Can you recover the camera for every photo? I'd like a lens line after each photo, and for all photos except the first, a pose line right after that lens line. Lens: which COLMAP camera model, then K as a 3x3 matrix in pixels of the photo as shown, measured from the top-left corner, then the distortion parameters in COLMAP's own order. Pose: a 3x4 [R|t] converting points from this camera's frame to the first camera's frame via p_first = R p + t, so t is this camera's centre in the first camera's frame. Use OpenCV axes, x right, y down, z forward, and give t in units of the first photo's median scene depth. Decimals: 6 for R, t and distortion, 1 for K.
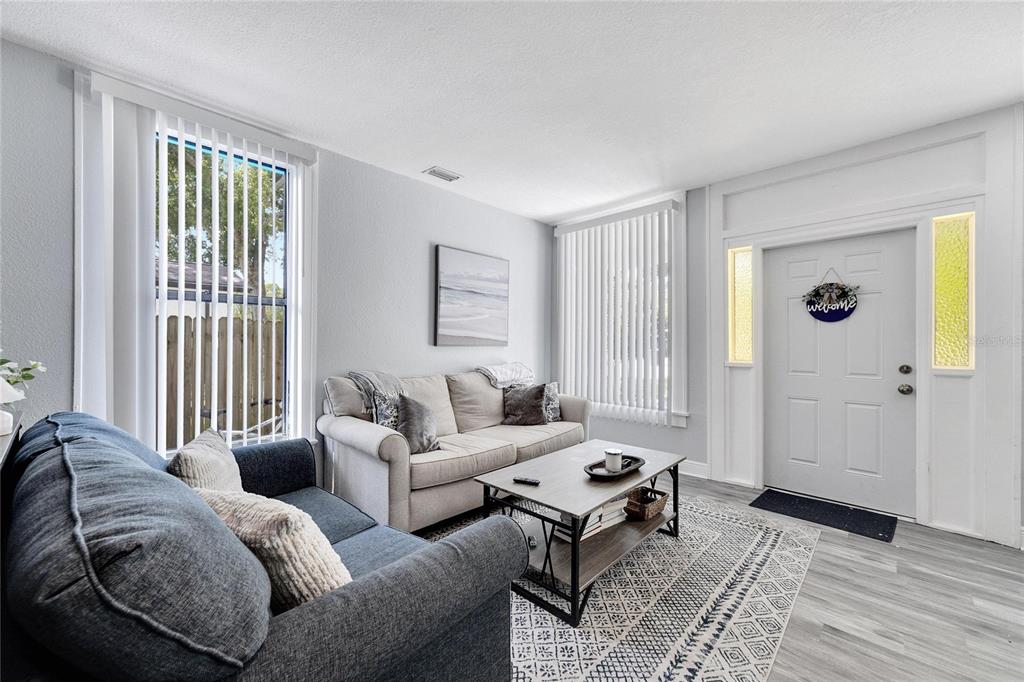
lens RADIAL K [[402.3, 0, 499.0], [0, 402.3, 342.2], [0, 0, 1]] dist [0.001087, 0.000367]
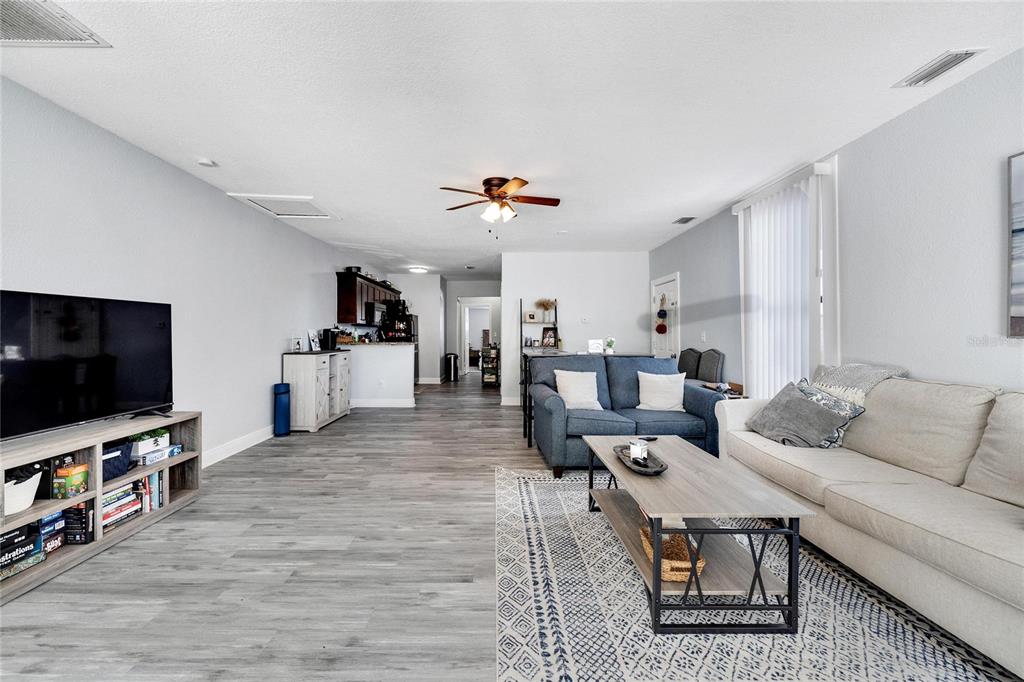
lens RADIAL K [[412.9, 0, 502.6], [0, 412.9, 326.0], [0, 0, 1]] dist [-0.000660, 0.000001]
pose [[-0.703438, -0.016724, -0.710560, 0.903105], [0.000684, 0.999707, -0.024206, 0.008735], [0.710757, -0.017513, -0.703220, 1.077258]]
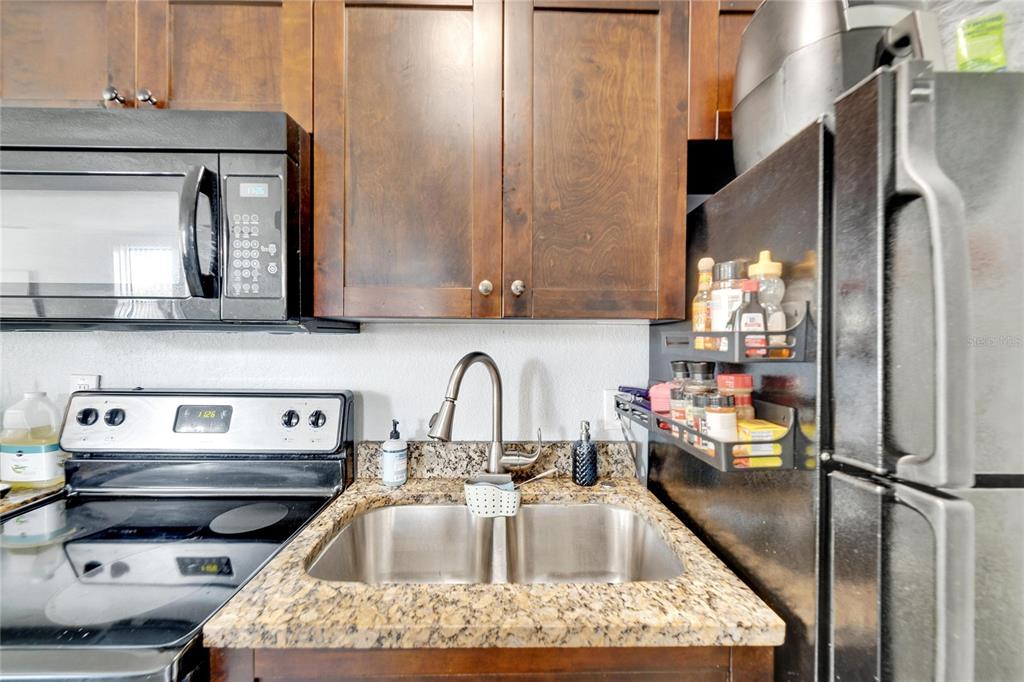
lens RADIAL K [[397.5, 0, 501.2], [0, 397.5, 345.0], [0, 0, 1]] dist [0.000972, 0.000059]
pose [[-0.709525, -0.010246, 0.704605, -0.750408], [-0.009142, 0.999944, 0.005334, -0.045079], [-0.704621, -0.002657, -0.709579, -1.271850]]
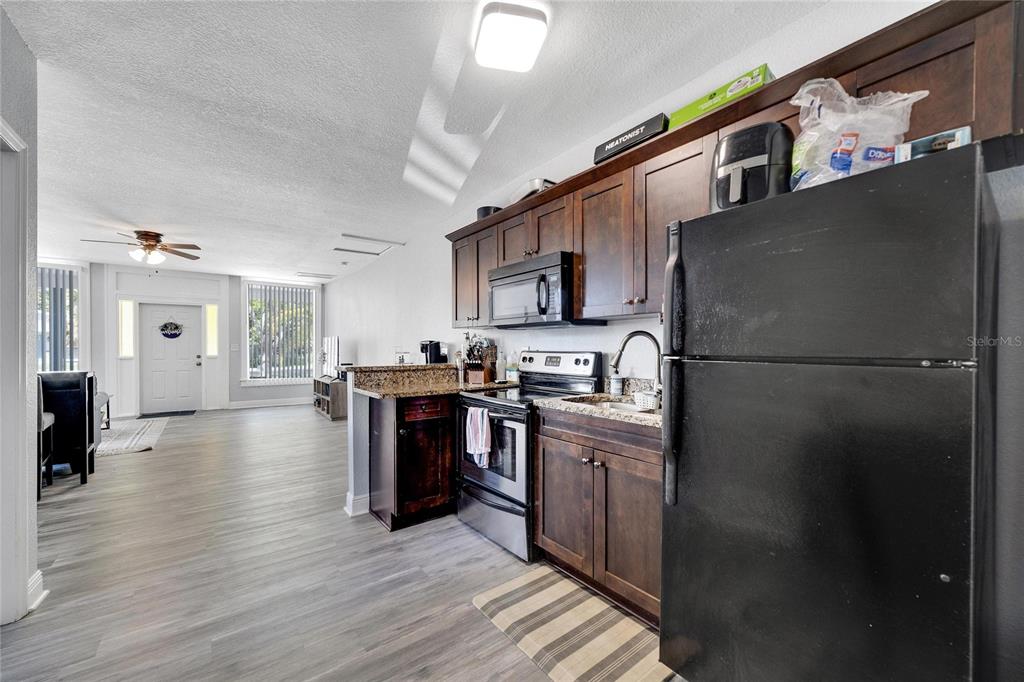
lens RADIAL K [[391.4, 0, 501.5], [0, 391.4, 353.9], [0, 0, 1]] dist [-0.000536, 0.000242]
pose [[0.153758, -0.013872, 0.988011, -1.226845], [-0.006364, 0.999867, 0.015029, -0.005106], [-0.988088, -0.008599, 0.153649, -1.357787]]
